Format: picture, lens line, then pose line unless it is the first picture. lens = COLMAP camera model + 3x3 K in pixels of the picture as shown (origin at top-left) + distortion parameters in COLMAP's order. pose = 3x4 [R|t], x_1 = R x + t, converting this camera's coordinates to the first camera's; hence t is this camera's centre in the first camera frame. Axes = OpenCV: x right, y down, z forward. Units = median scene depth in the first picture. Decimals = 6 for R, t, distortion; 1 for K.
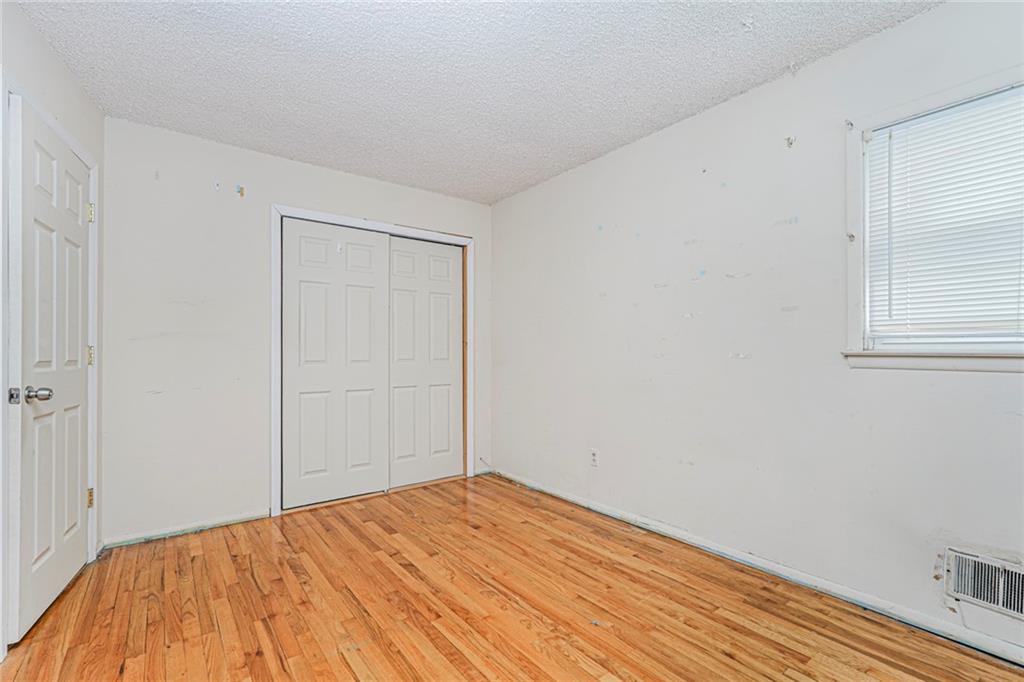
lens RADIAL K [[467.7, 0, 515.0], [0, 467.7, 351.5], [0, 0, 1]] dist [-0.003299, 0.001052]
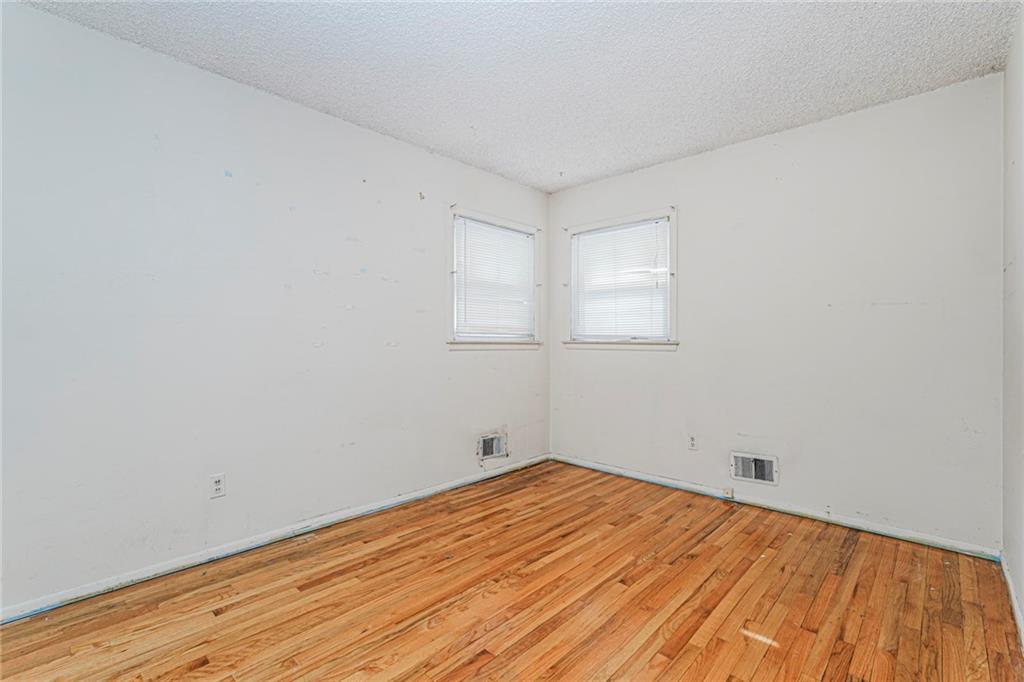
lens RADIAL K [[467.7, 0, 514.7], [0, 467.7, 339.8], [0, 0, 1]] dist [-0.003299, 0.001052]
pose [[-0.169399, 0.000797, 0.985547, -0.826897], [-0.006429, 0.999978, -0.001914, -0.001568], [-0.985527, -0.006660, -0.169390, 0.890717]]
